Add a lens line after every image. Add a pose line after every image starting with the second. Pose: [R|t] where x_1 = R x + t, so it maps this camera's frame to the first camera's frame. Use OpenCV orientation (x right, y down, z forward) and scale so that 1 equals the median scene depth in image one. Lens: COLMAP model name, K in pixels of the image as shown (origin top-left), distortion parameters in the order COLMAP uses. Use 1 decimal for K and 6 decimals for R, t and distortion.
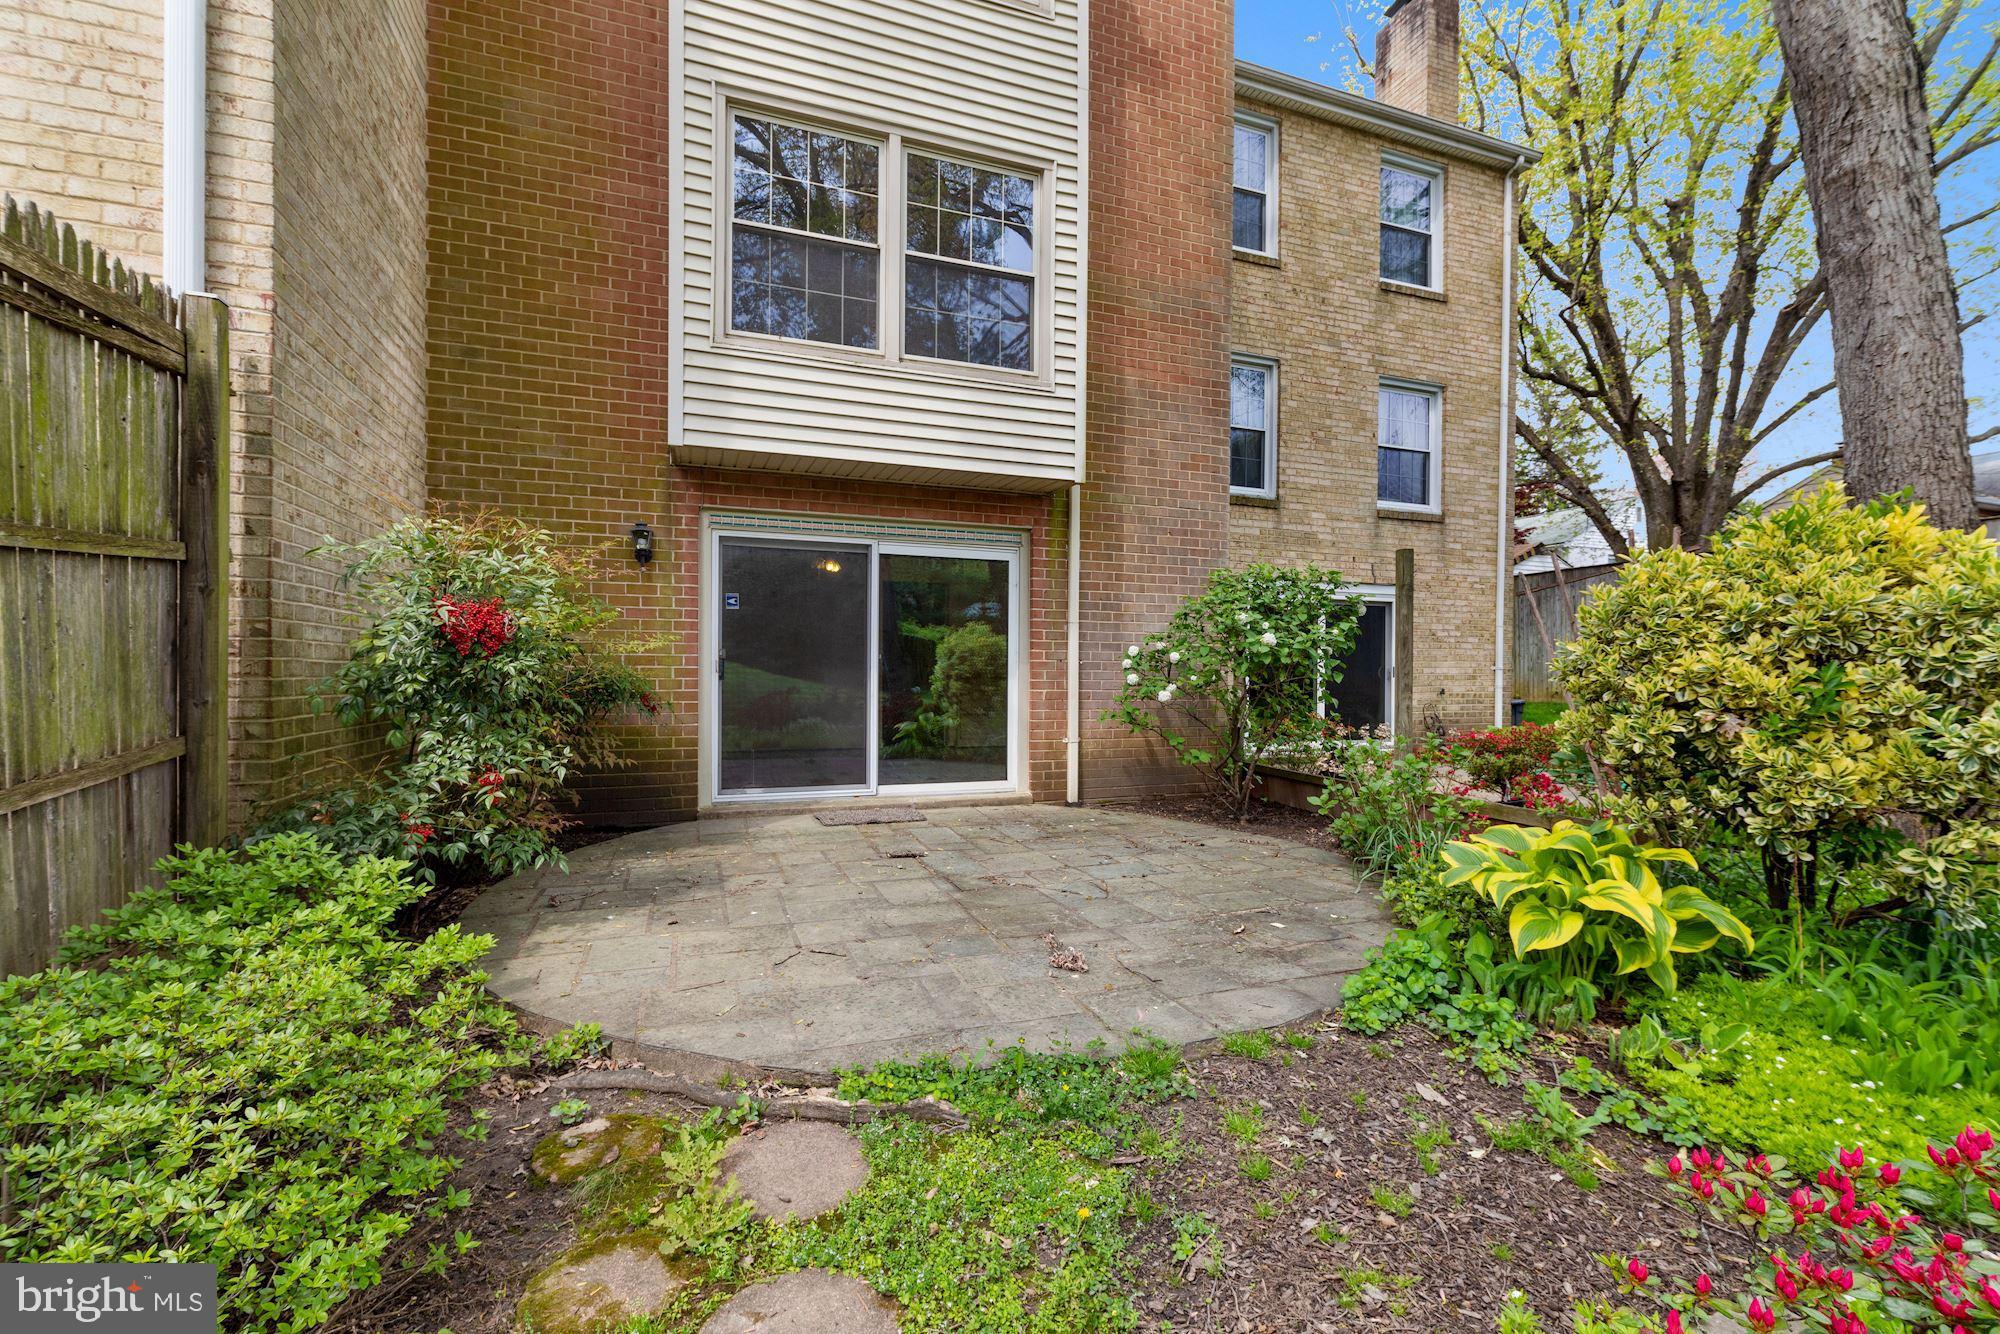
lens RADIAL K [[851.1, 0, 997.3], [0, 851.1, 680.5], [0, 0, 1]] dist [-0.000693, -0.000467]
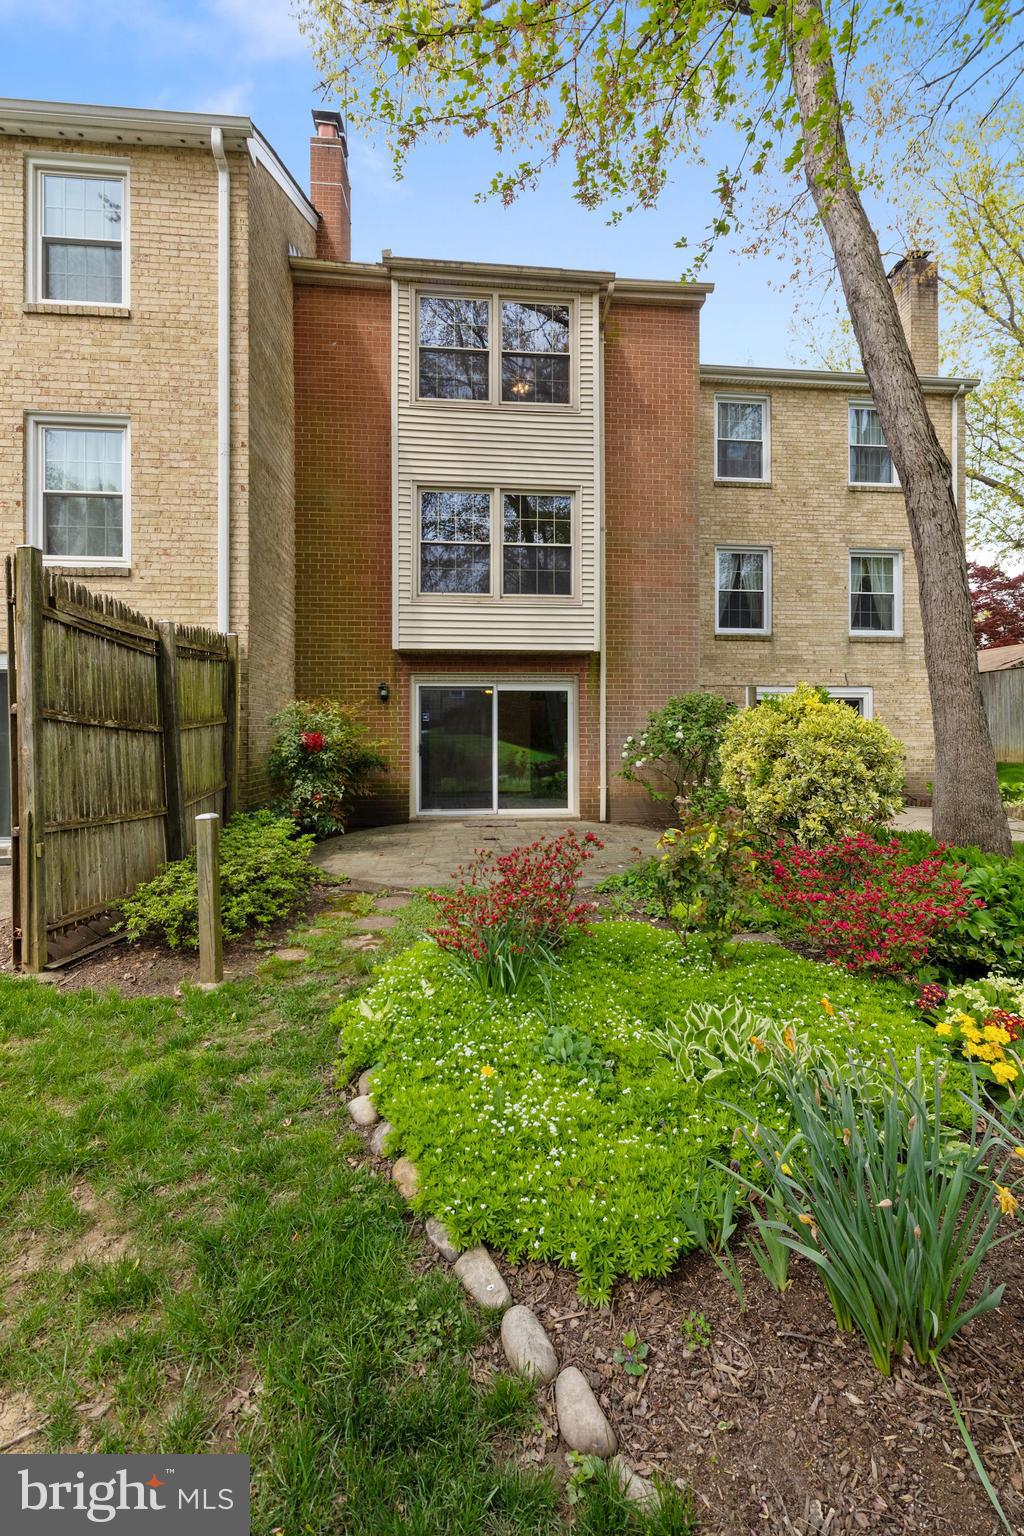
lens RADIAL K [[666.8, 0, 517.2], [0, 666.8, 733.4], [0, 0, 1]] dist [0.000030, 0.000026]
pose [[0.966064, -0.009890, -0.258112, 0.327604], [0.006389, 0.999876, -0.014399, -0.030924], [0.258223, 0.012261, 0.966008, -0.513484]]
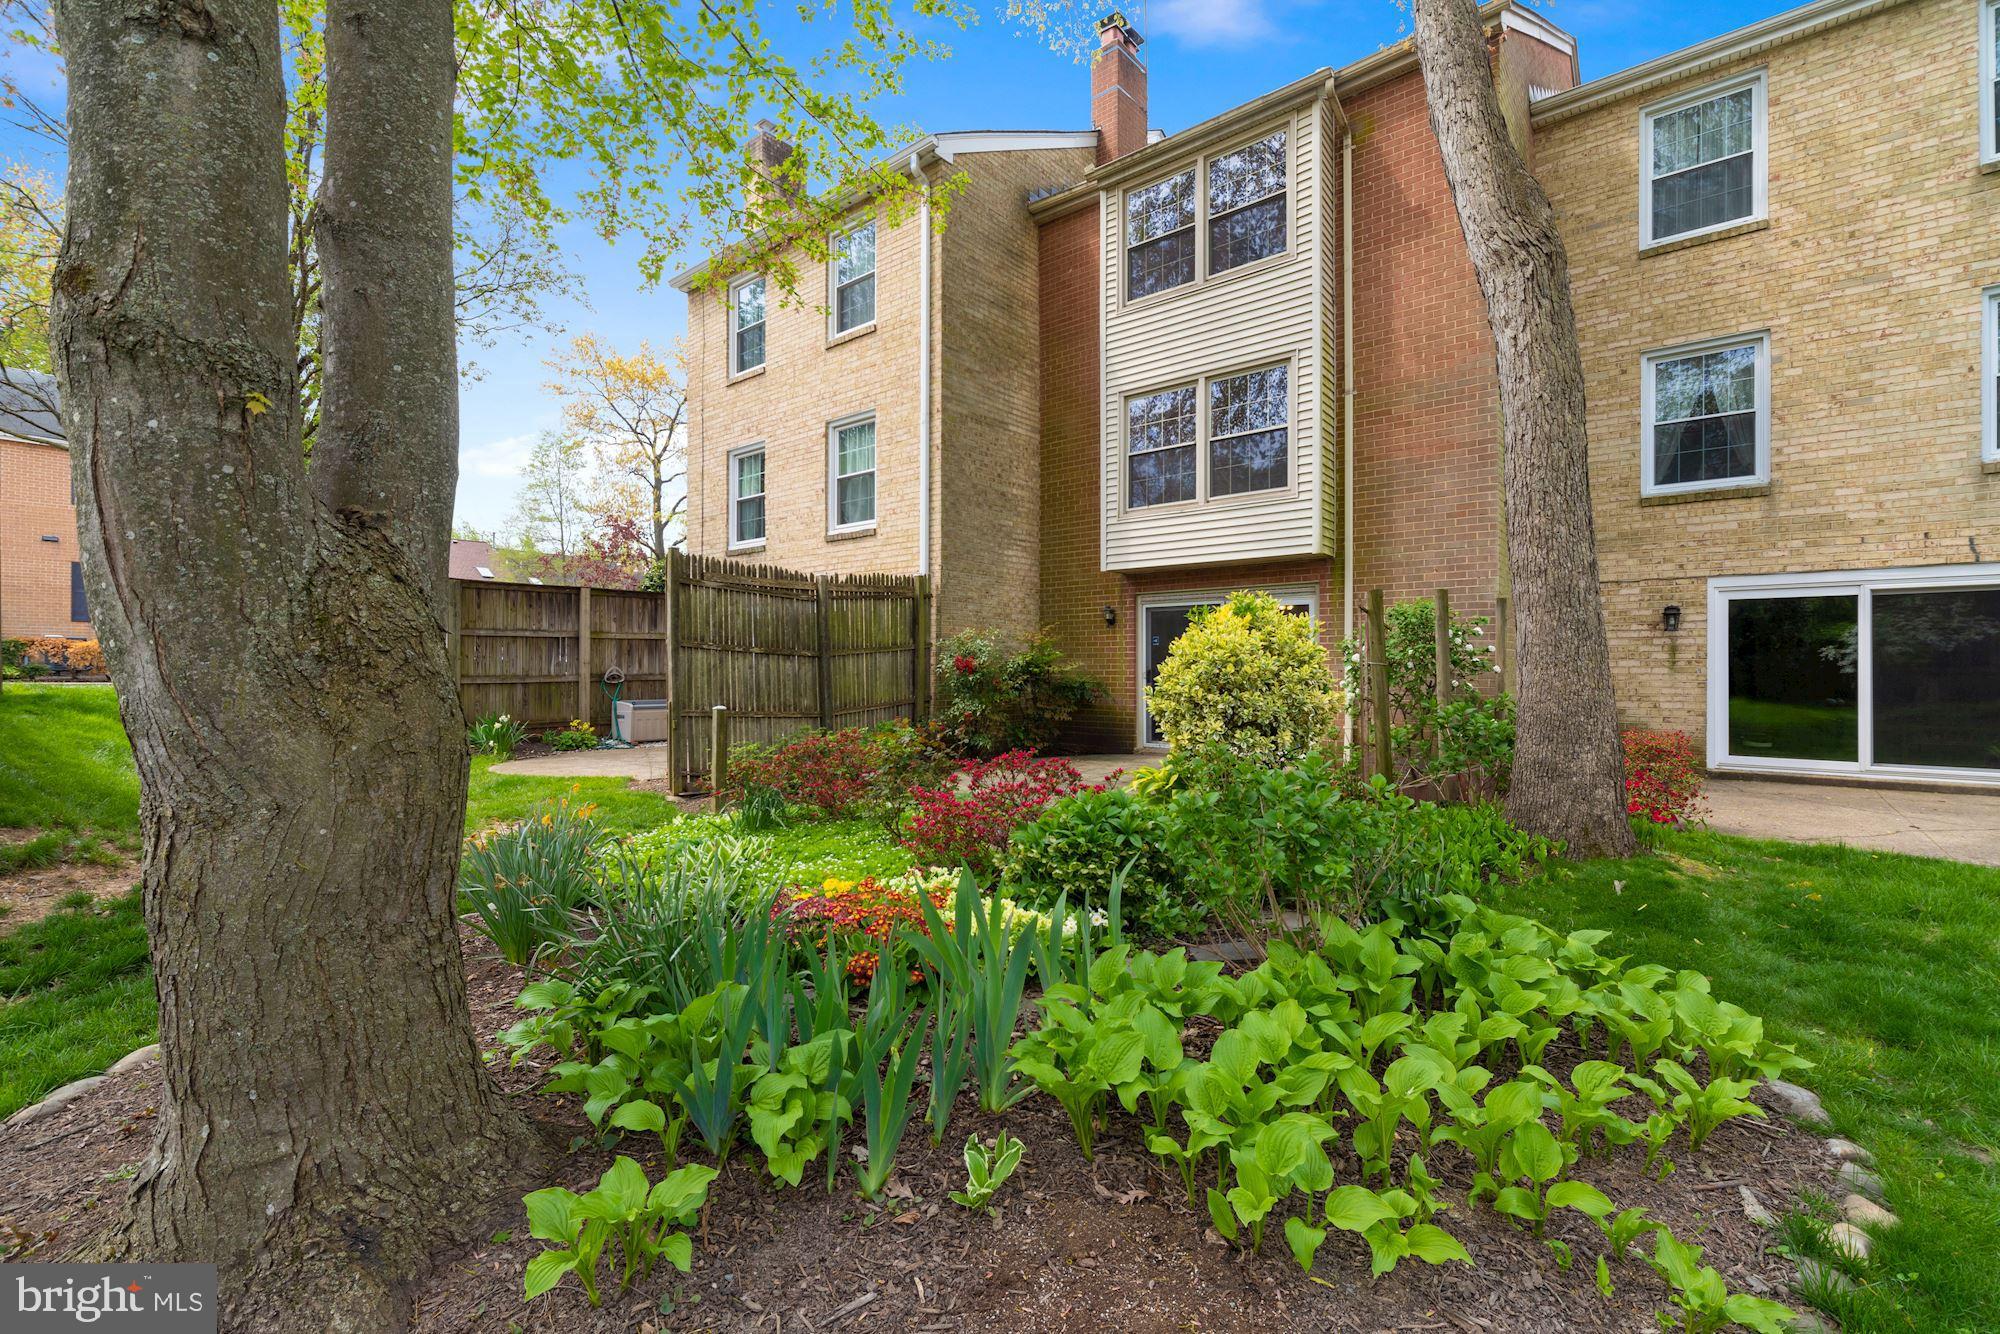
lens RADIAL K [[868.2, 0, 1000.0], [0, 868.2, 667.0], [0, 0, 1]] dist [0.000030, 0.000026]
pose [[0.493209, -0.009175, -0.869862, 1.231590], [-0.006197, 0.999882, -0.014060, -0.006904], [0.869889, 0.012324, 0.493094, -0.254146]]
